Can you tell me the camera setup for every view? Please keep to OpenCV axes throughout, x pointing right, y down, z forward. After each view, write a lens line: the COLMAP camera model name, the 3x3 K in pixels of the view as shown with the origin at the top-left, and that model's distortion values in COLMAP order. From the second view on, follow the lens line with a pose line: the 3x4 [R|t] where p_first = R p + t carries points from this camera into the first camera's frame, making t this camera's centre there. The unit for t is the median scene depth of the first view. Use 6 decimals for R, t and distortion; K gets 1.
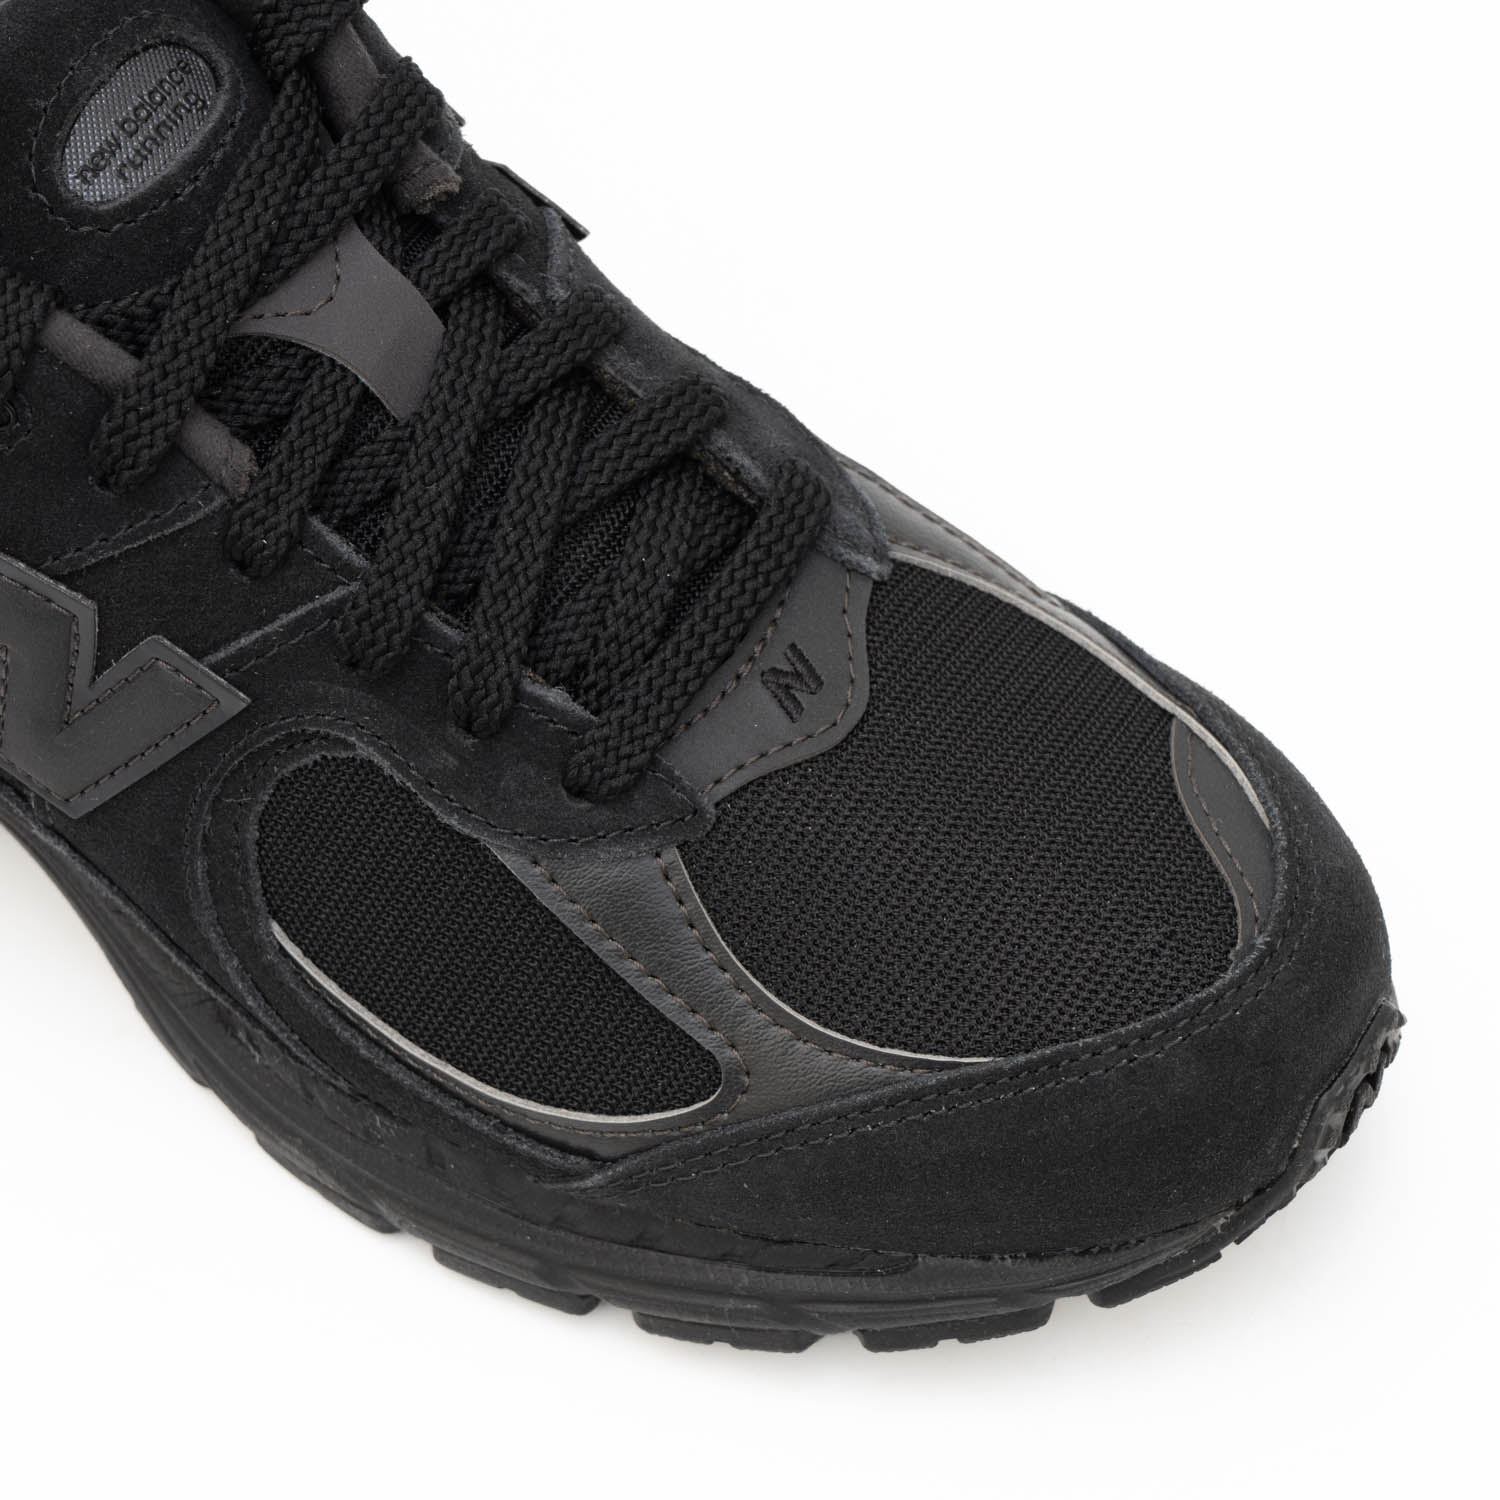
lens RADIAL K [[4923.7, 0, 750.0], [0, 4923.7, 750.0], [0, 0, 1]] dist [-0.002662, 3.032883]
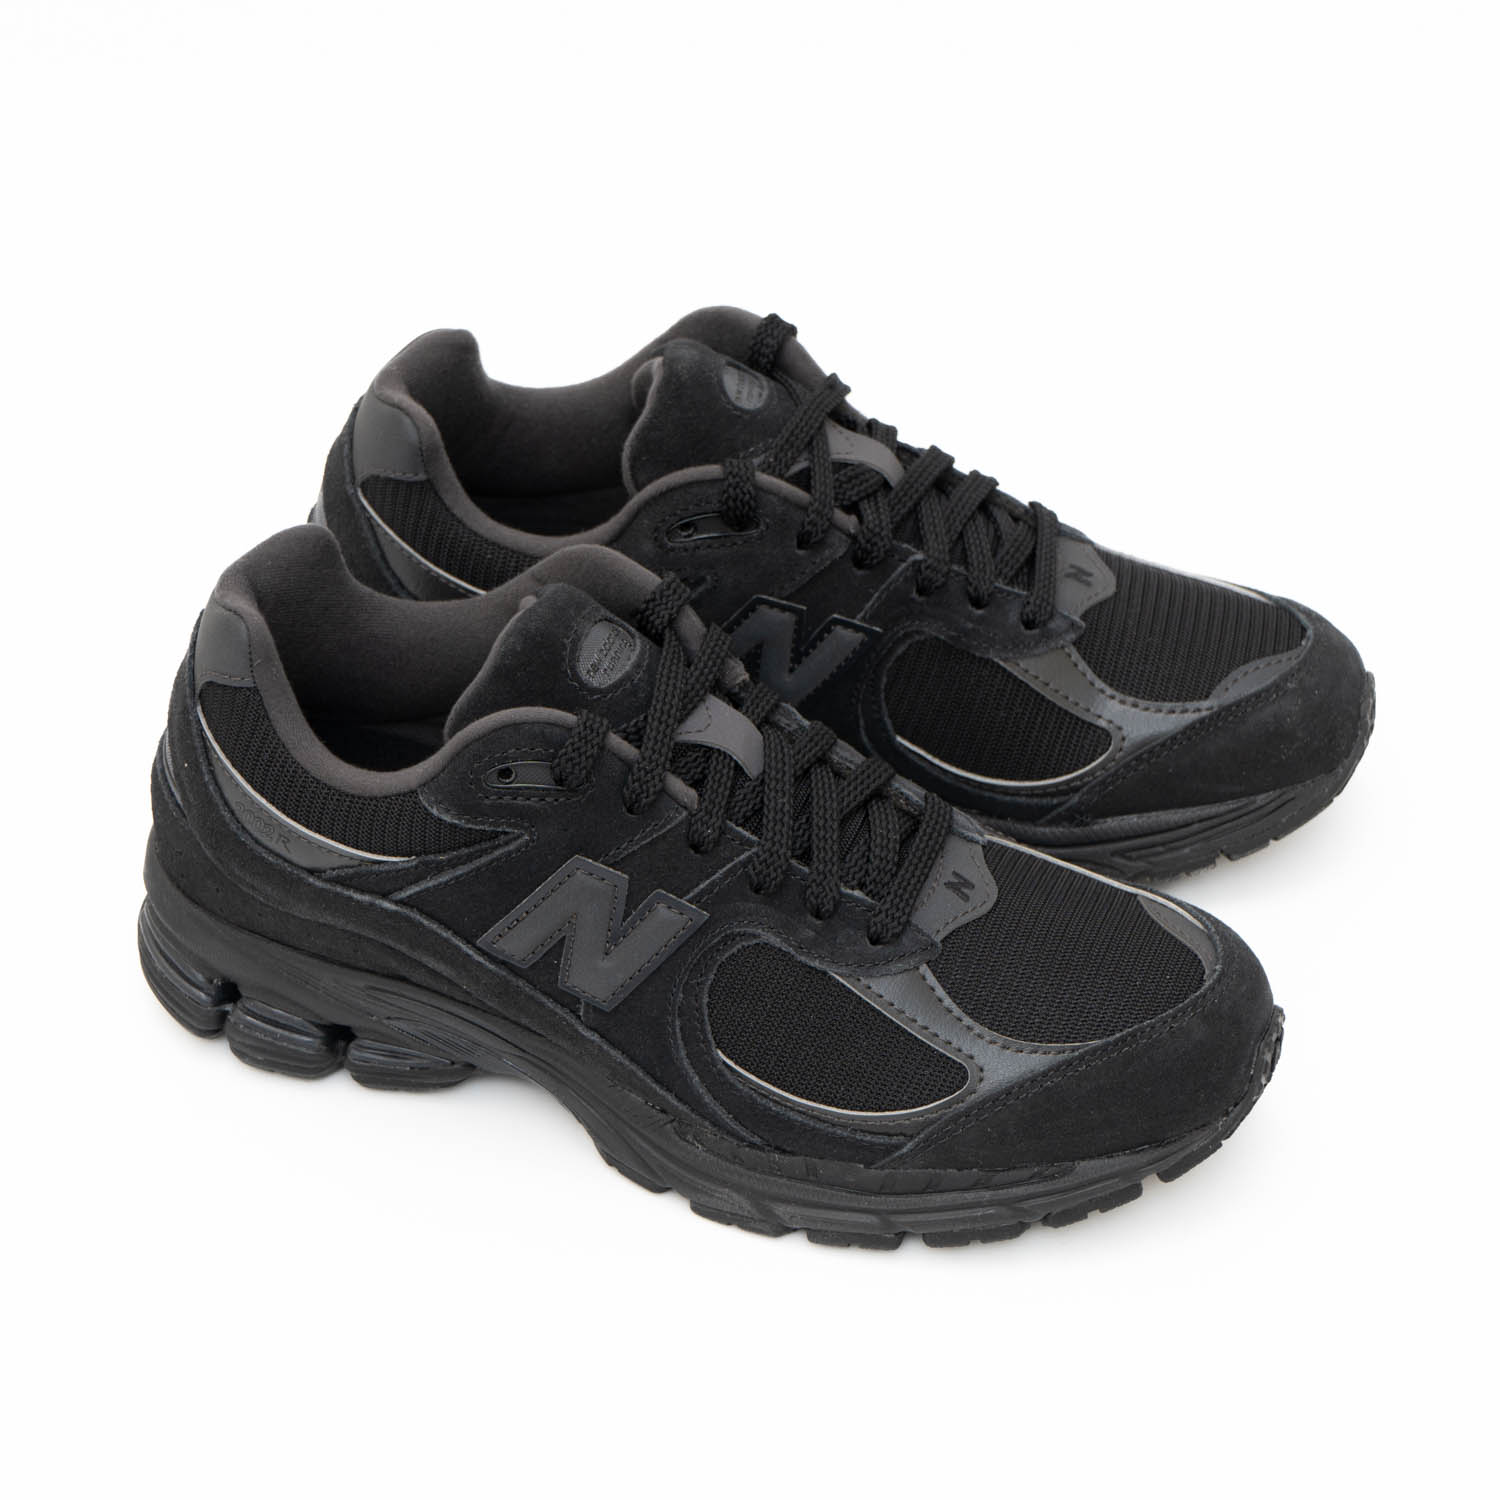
lens RADIAL K [[4925.6, 0, 750.0], [0, 4925.6, 750.0], [0, 0, 1]] dist [0.412926, 1.457371]
pose [[0.968753, -0.115499, 0.219493, -0.513536], [0.179976, 0.936271, -0.301670, 0.529728], [-0.170662, 0.331748, 0.927803, -0.869633]]
